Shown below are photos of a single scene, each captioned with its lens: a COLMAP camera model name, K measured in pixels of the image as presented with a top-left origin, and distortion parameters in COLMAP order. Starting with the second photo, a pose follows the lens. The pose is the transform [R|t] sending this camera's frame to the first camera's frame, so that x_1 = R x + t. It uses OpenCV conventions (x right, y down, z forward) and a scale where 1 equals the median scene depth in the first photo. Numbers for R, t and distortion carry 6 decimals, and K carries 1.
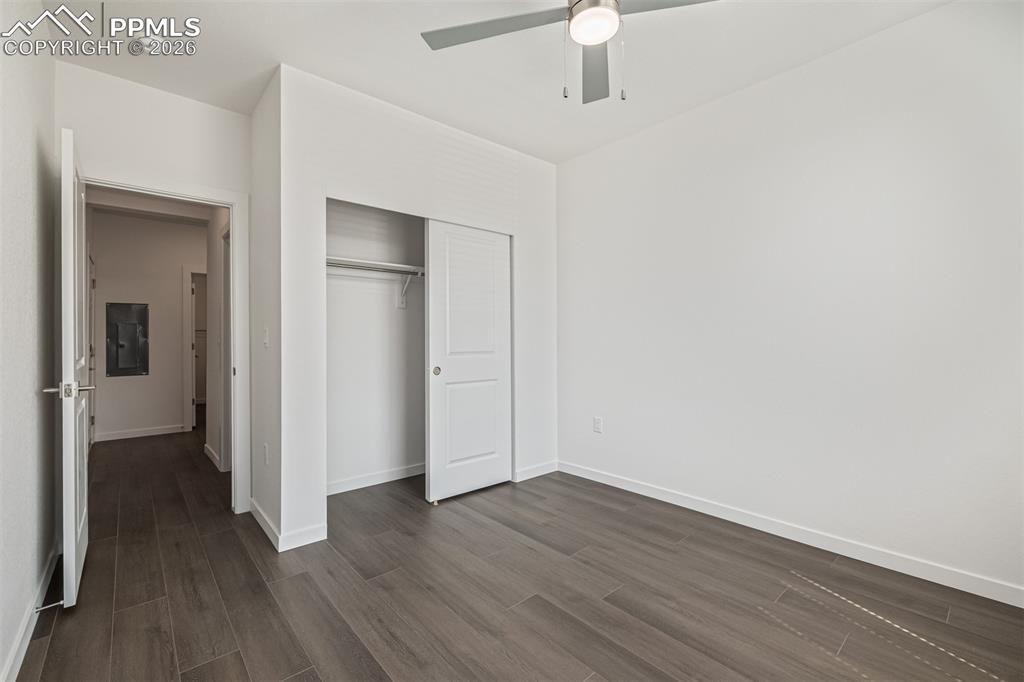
lens RADIAL K [[433.6, 0, 516.7], [0, 433.6, 337.1], [0, 0, 1]] dist [0.001645, -0.000971]
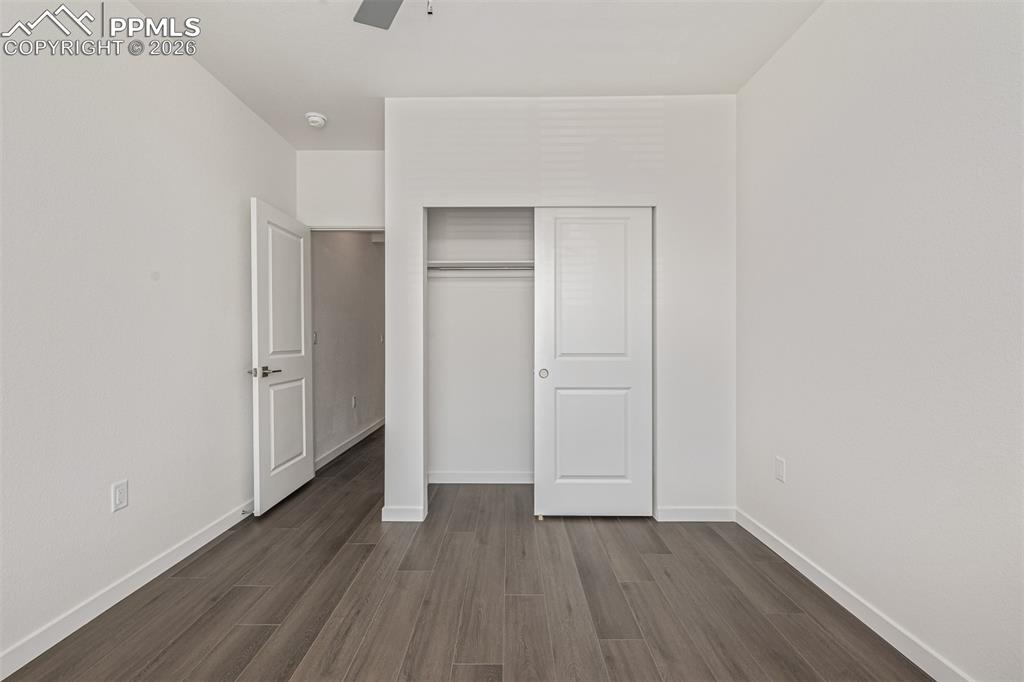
lens RADIAL K [[433.6, 0, 512.2], [0, 433.6, 341.7], [0, 0, 1]] dist [0.001645, -0.000971]
pose [[0.747641, 0.006172, -0.664074, 0.382599], [0.001228, 0.999942, 0.010676, 0.001861], [0.664102, -0.008797, 0.747590, 0.289273]]
